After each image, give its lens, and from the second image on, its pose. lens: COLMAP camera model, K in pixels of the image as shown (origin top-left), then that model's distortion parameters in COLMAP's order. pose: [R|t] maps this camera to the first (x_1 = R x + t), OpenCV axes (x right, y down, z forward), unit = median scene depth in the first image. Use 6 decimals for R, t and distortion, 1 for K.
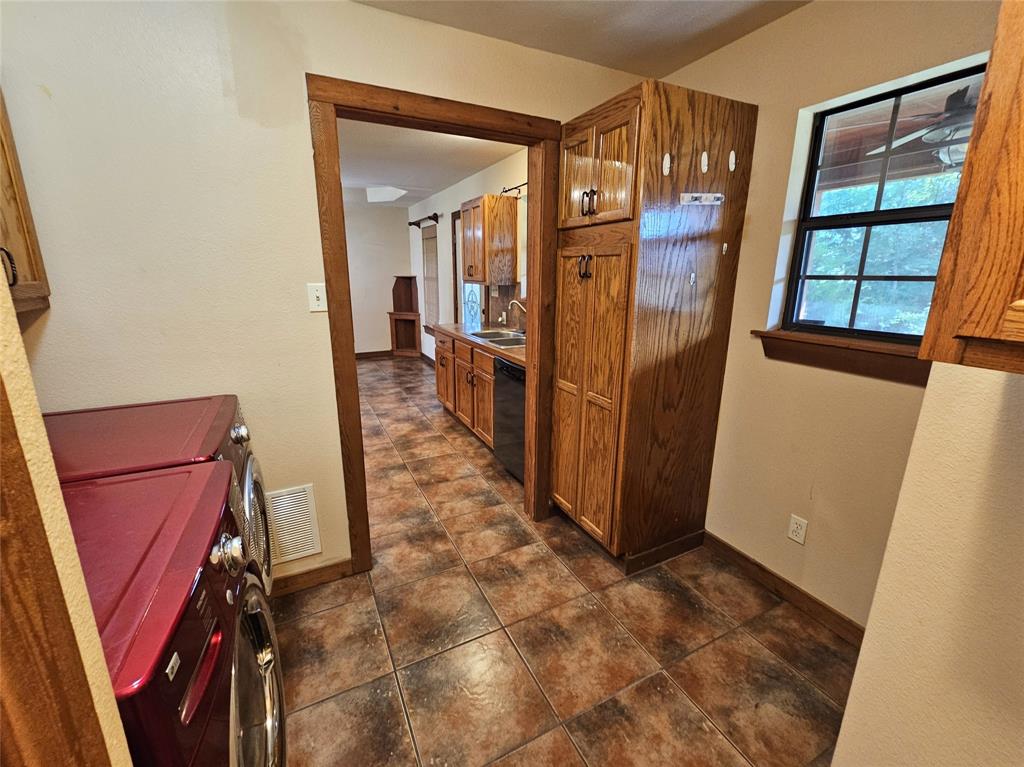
lens RADIAL K [[423.3, 0, 511.2], [0, 423.3, 380.8], [0, 0, 1]] dist [0.000138, 0.000732]
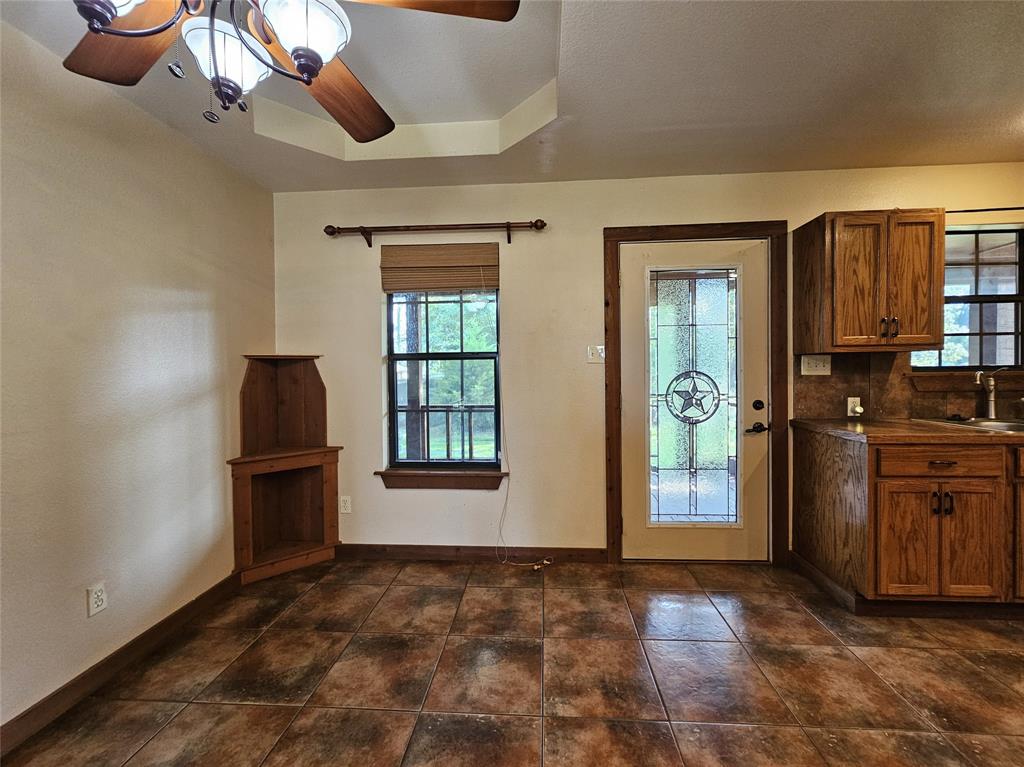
lens RADIAL K [[423.3, 0, 515.0], [0, 423.3, 376.6], [0, 0, 1]] dist [0.000138, 0.000732]
pose [[0.508216, -0.040416, 0.860281, -0.775494], [0.229681, 0.969081, -0.090157, -0.243160], [-0.830038, 0.243409, 0.501785, 1.055790]]
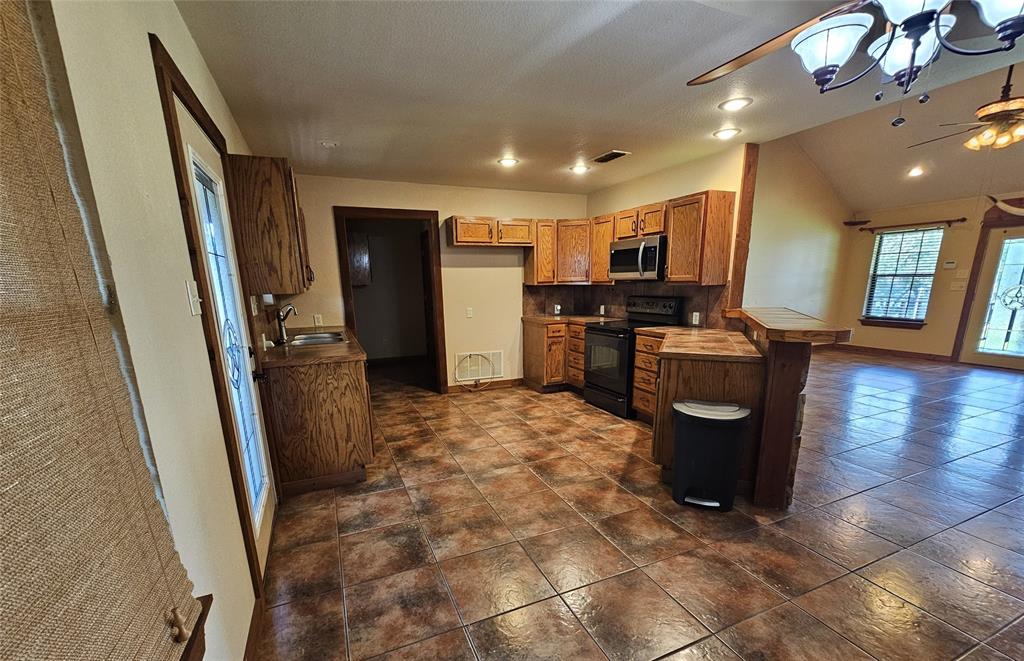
lens RADIAL K [[427.4, 0, 506.9], [0, 427.4, 386.0], [0, 0, 1]] dist [-0.000713, 0.000024]
pose [[-0.998233, -0.013491, 0.057870, -0.436748], [0.015084, 0.884458, 0.466376, -0.396024], [-0.057476, 0.466424, -0.882692, 1.581445]]
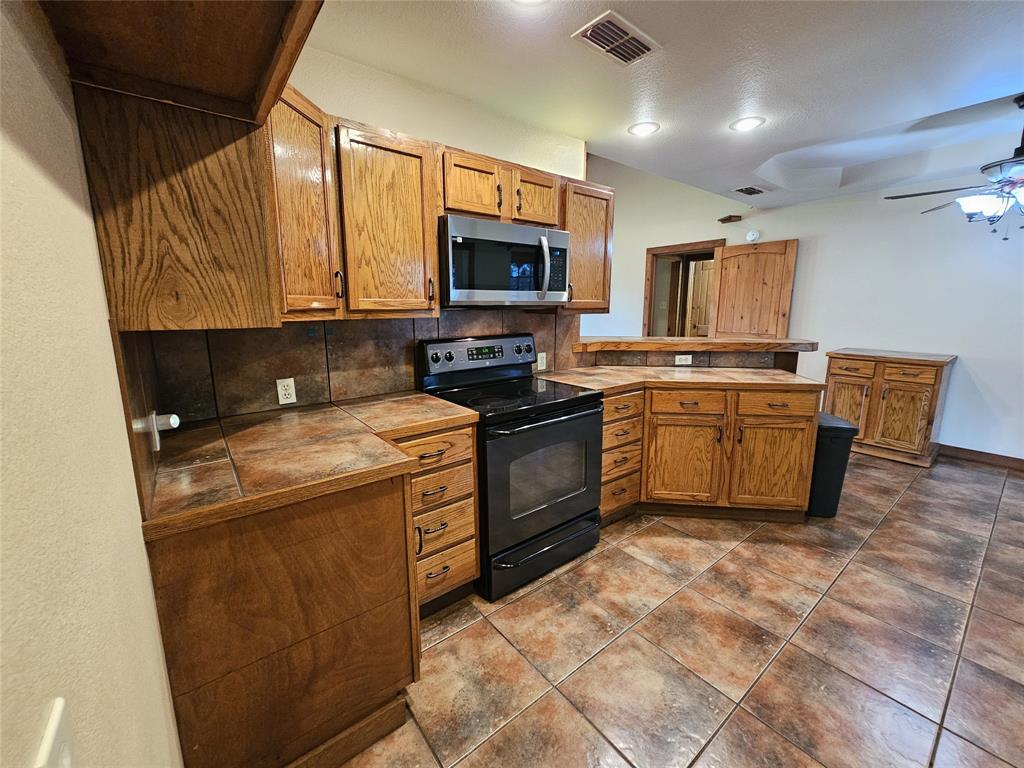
lens RADIAL K [[423.3, 0, 508.4], [0, 423.3, 378.4], [0, 0, 1]] dist [0.000138, 0.000732]
pose [[0.205490, 0.153852, -0.966490, -0.169318], [-0.228718, 0.967767, 0.105426, -0.105827], [0.951558, 0.199390, 0.234055, 0.429770]]
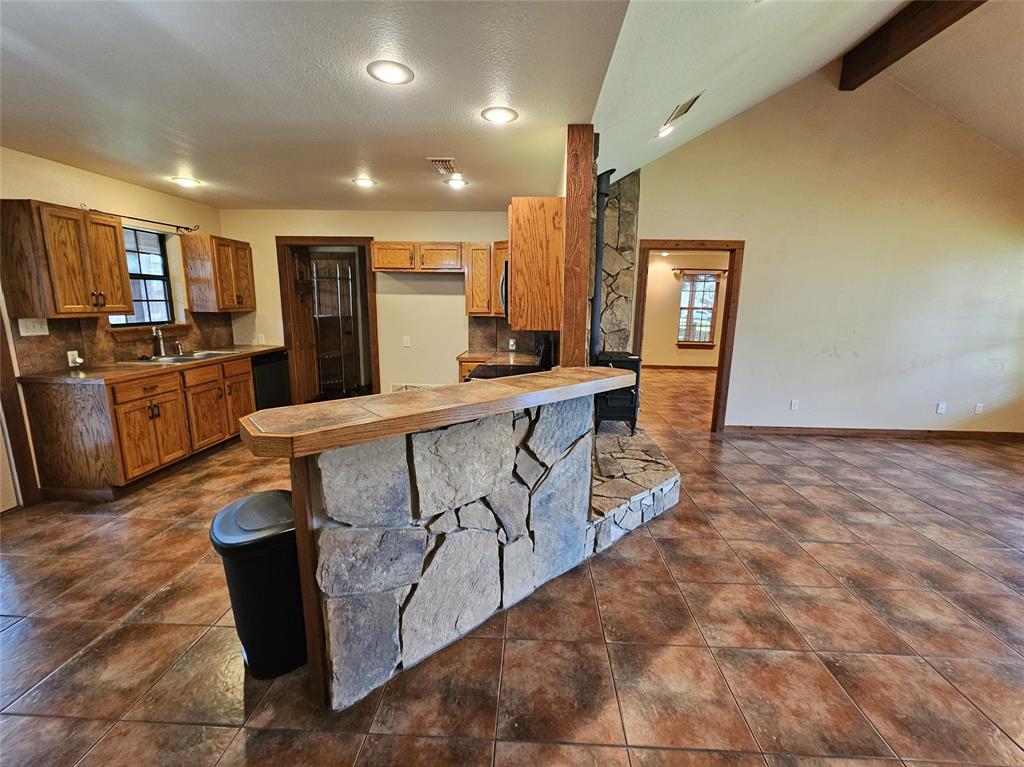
lens RADIAL K [[423.3, 0, 515.5], [0, 423.3, 377.4], [0, 0, 1]] dist [0.000138, 0.000732]
pose [[-0.872396, -0.116538, 0.474704, -1.072378], [0.088873, 0.917159, 0.388486, -0.339850], [-0.480652, 0.381102, -0.789769, 1.201381]]
